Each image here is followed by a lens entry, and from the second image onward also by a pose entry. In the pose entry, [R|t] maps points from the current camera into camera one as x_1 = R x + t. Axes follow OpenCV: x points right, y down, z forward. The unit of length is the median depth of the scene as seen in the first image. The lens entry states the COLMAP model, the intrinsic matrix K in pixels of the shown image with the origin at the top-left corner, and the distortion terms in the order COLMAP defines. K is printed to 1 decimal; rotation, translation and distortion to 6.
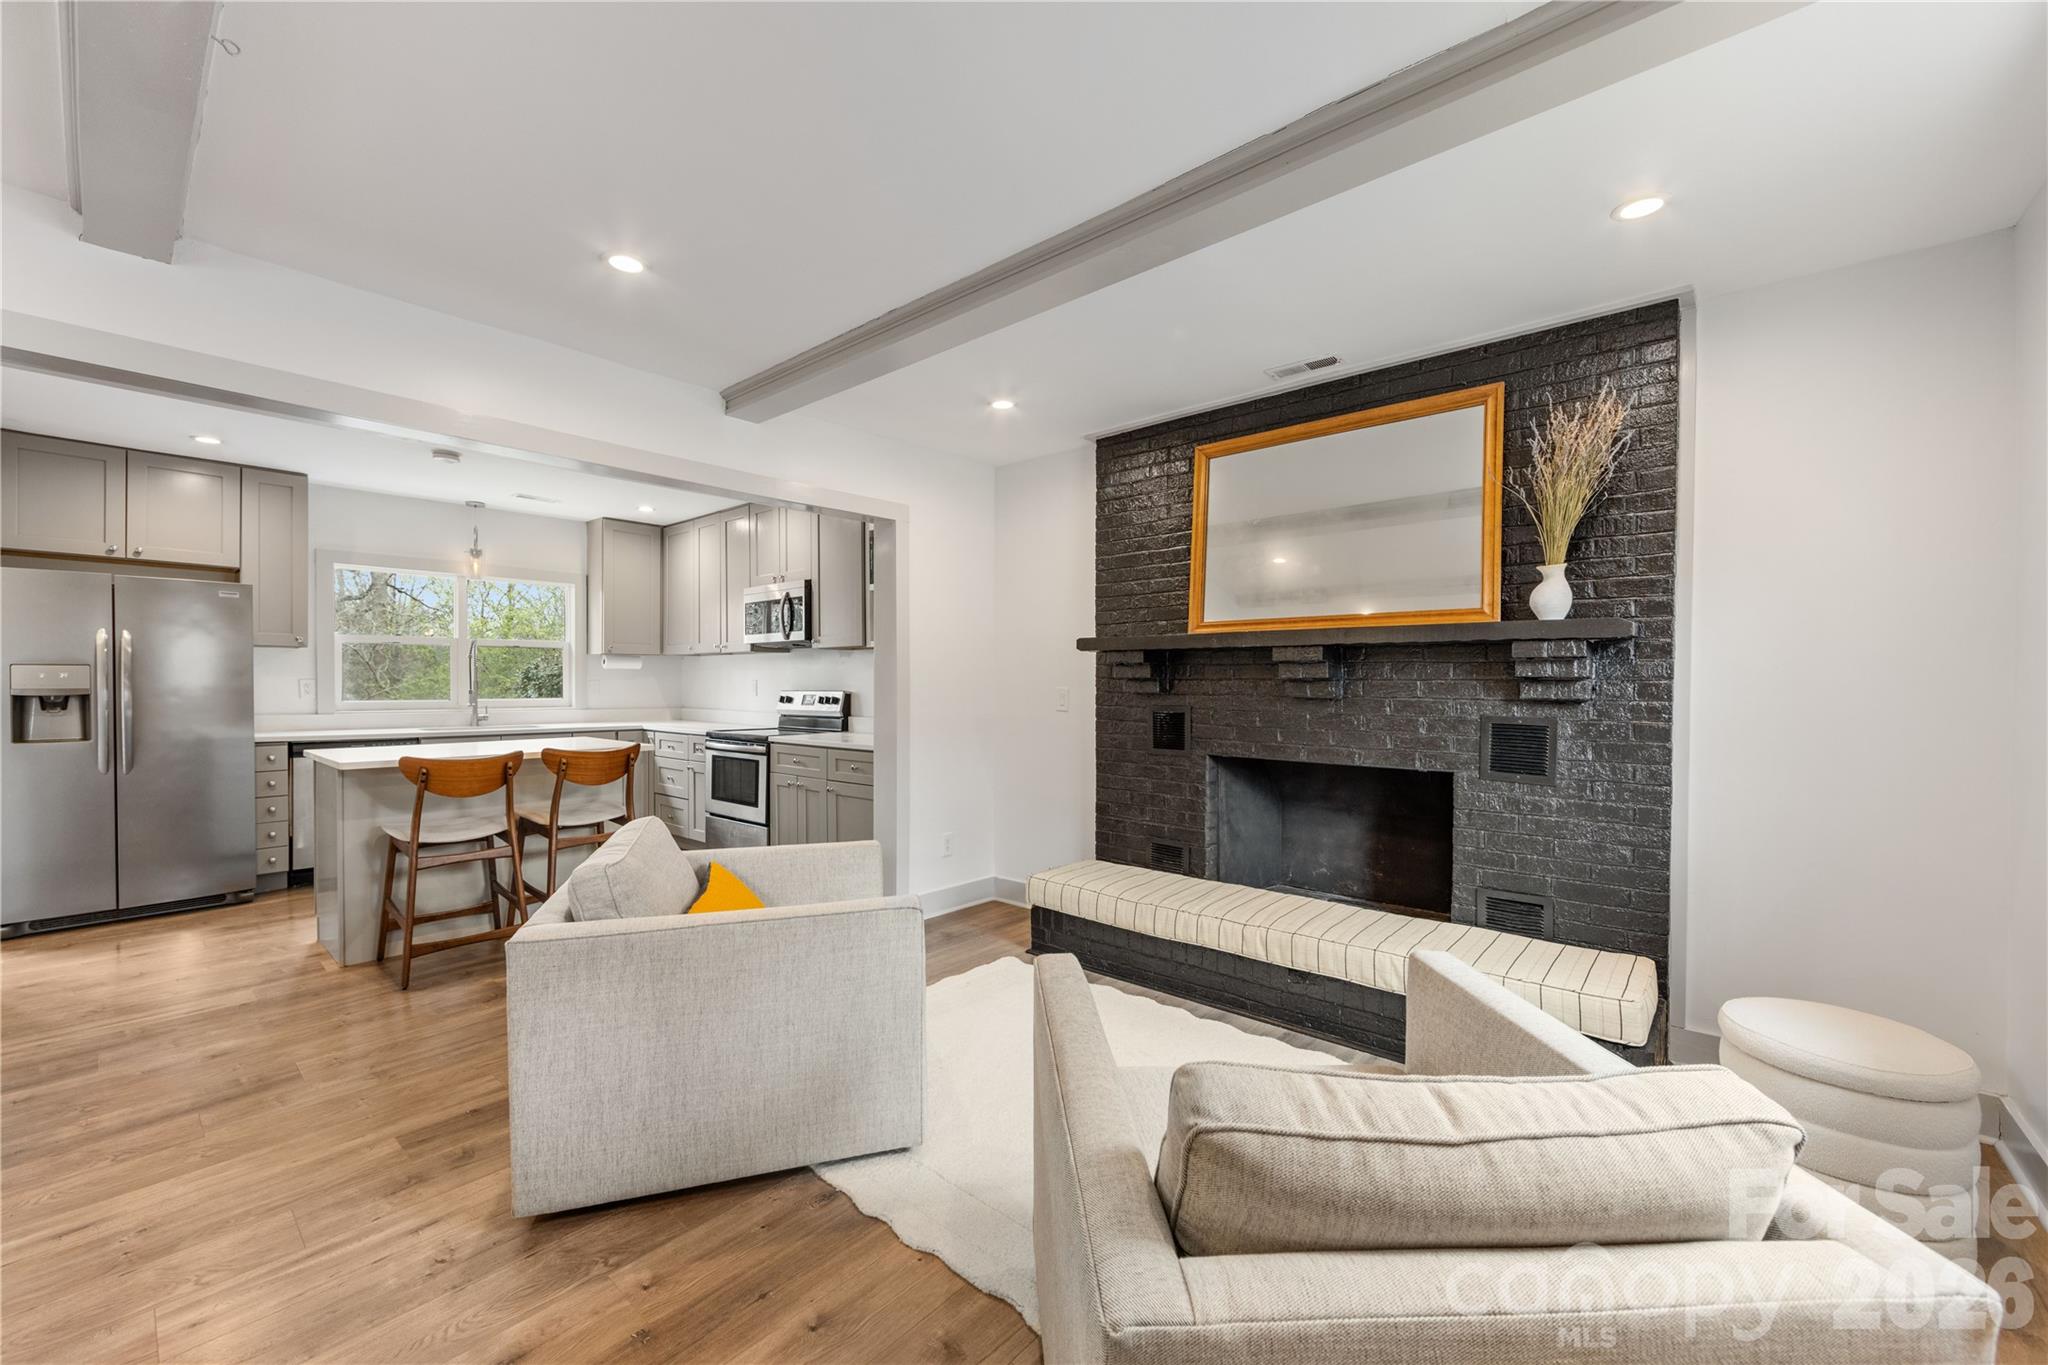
lens RADIAL K [[801.8, 0, 1031.8], [0, 801.8, 682.8], [0, 0, 1]] dist [-0.007528, 0.000549]
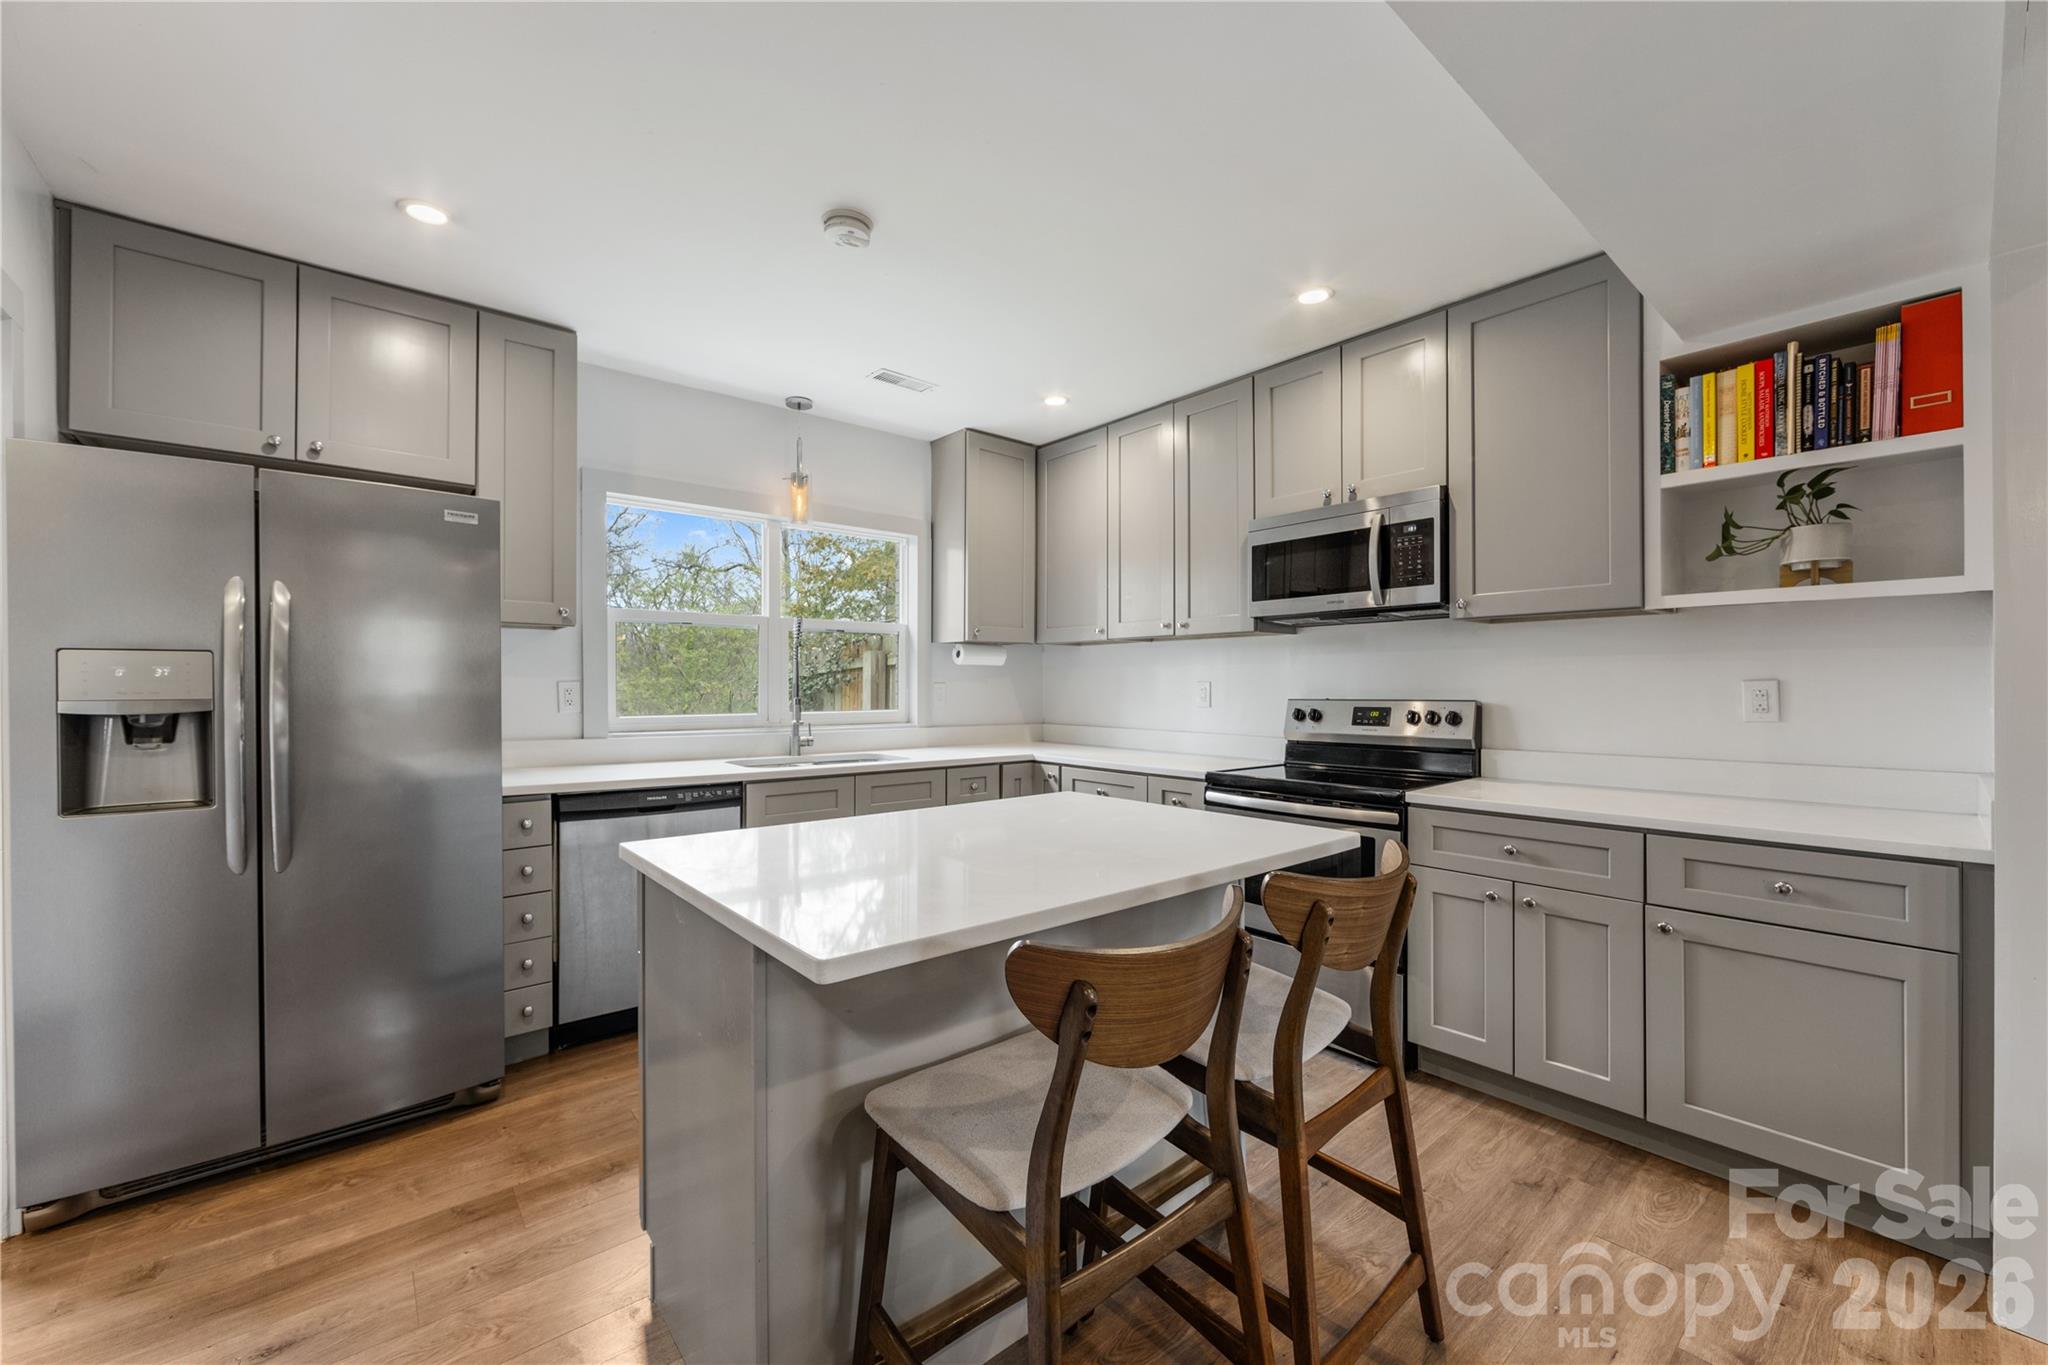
lens RADIAL K [[801.8, 0, 1028.7], [0, 801.8, 686.0], [0, 0, 1]] dist [-0.007528, 0.000549]
pose [[0.985601, -0.001526, -0.169080, -0.485437], [0.001507, 0.999999, -0.000238, -0.000156], [0.169081, -0.000020, 0.985602, 0.480760]]
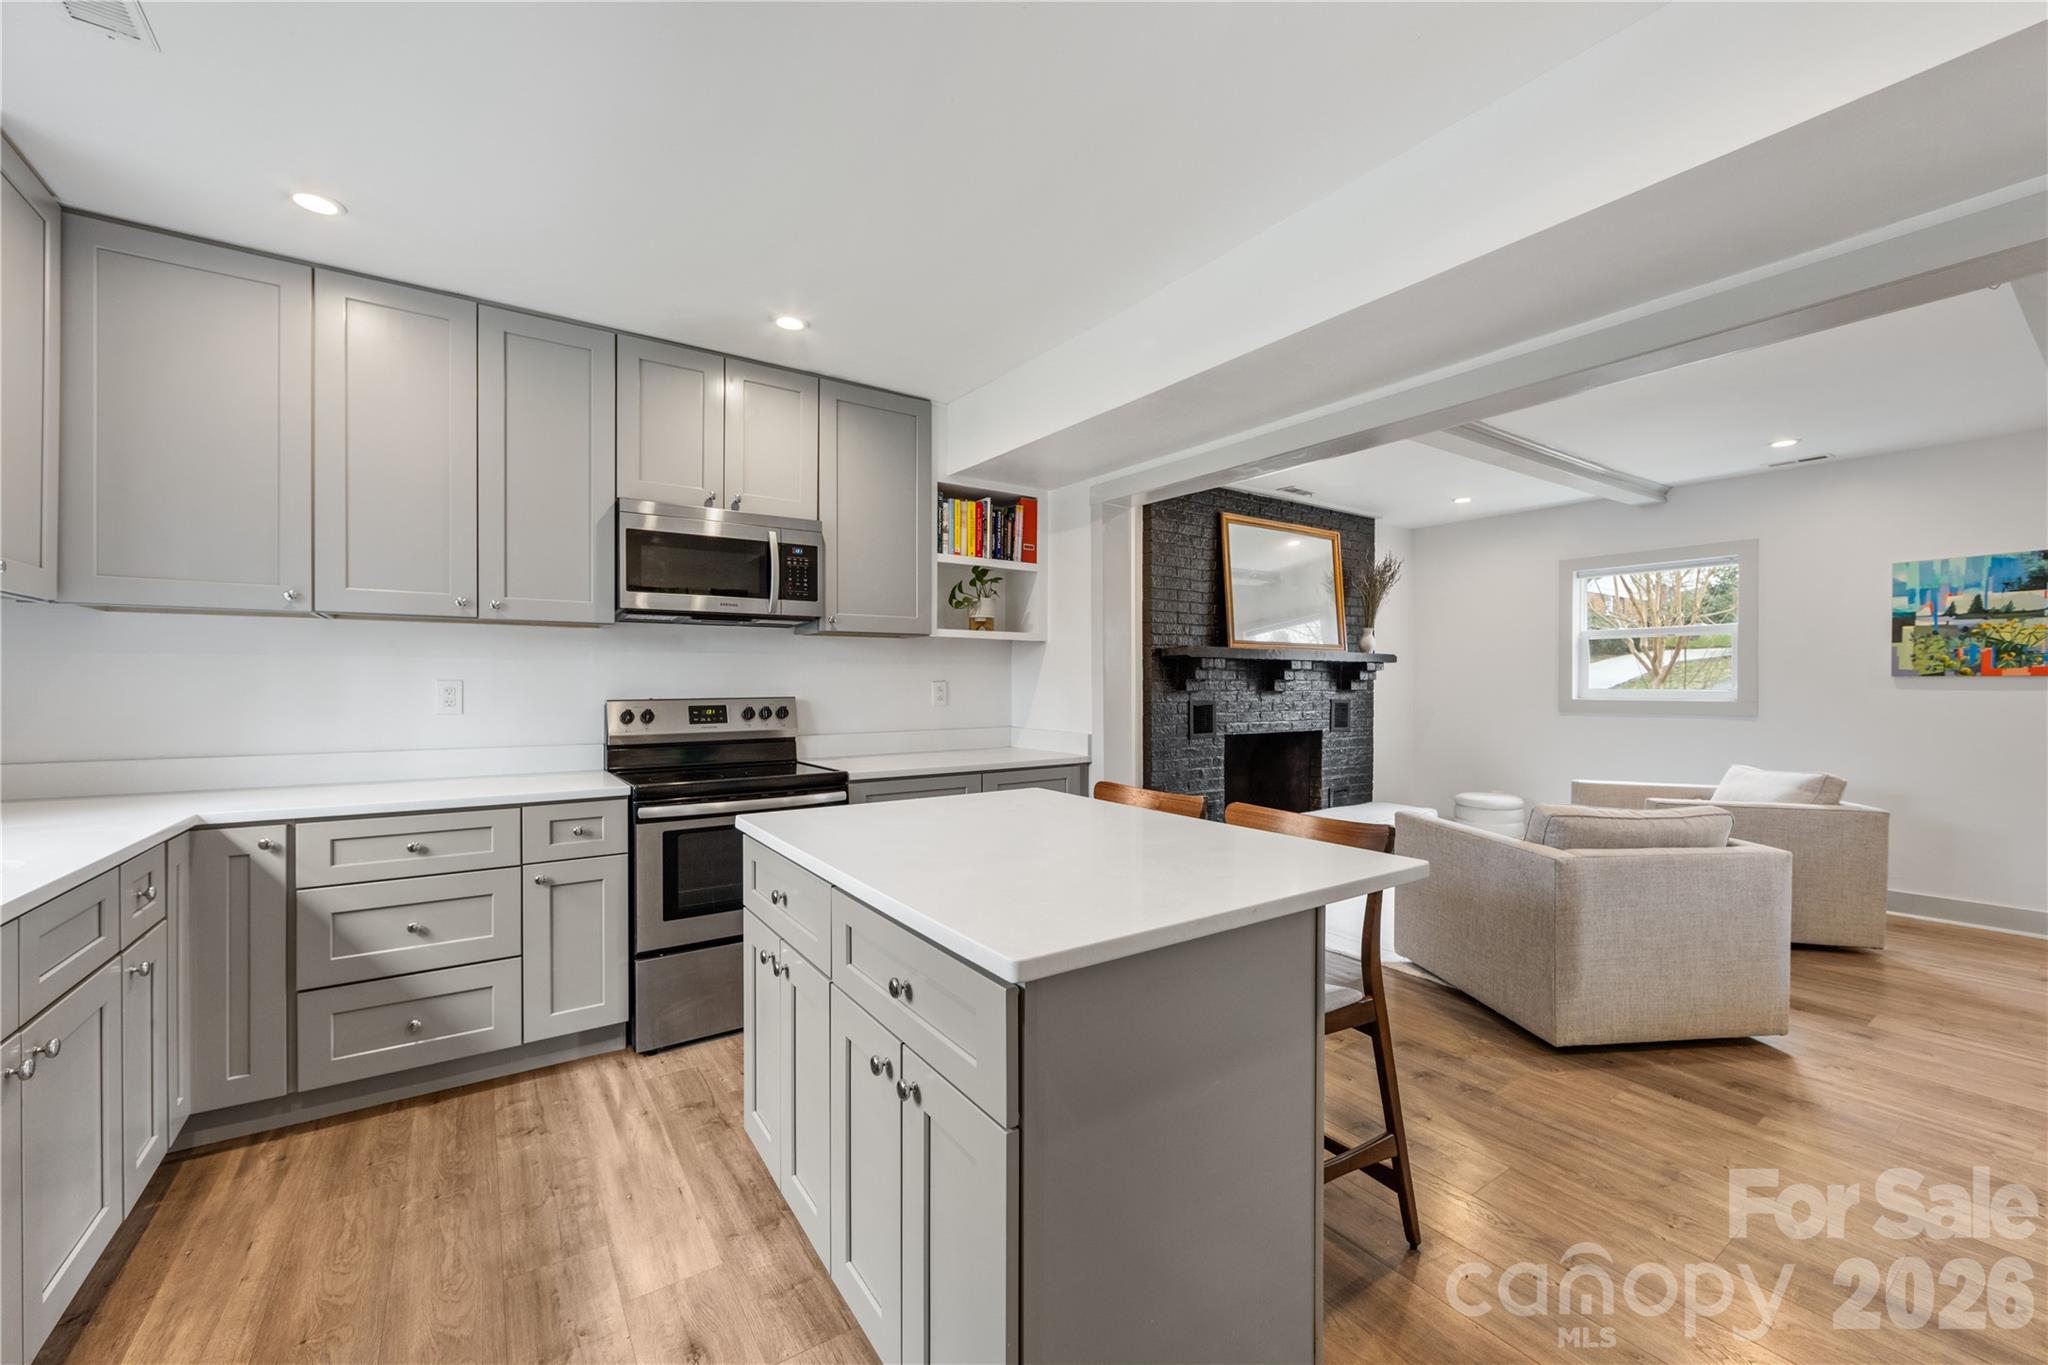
lens RADIAL K [[801.8, 0, 1013.2], [0, 801.8, 690.1], [0, 0, 1]] dist [-0.007528, 0.000549]
pose [[0.263649, -0.010419, 0.964562, -0.905717], [0.002088, 0.999945, 0.010231, -0.002217], [-0.964617, -0.000684, 0.263656, 0.735092]]
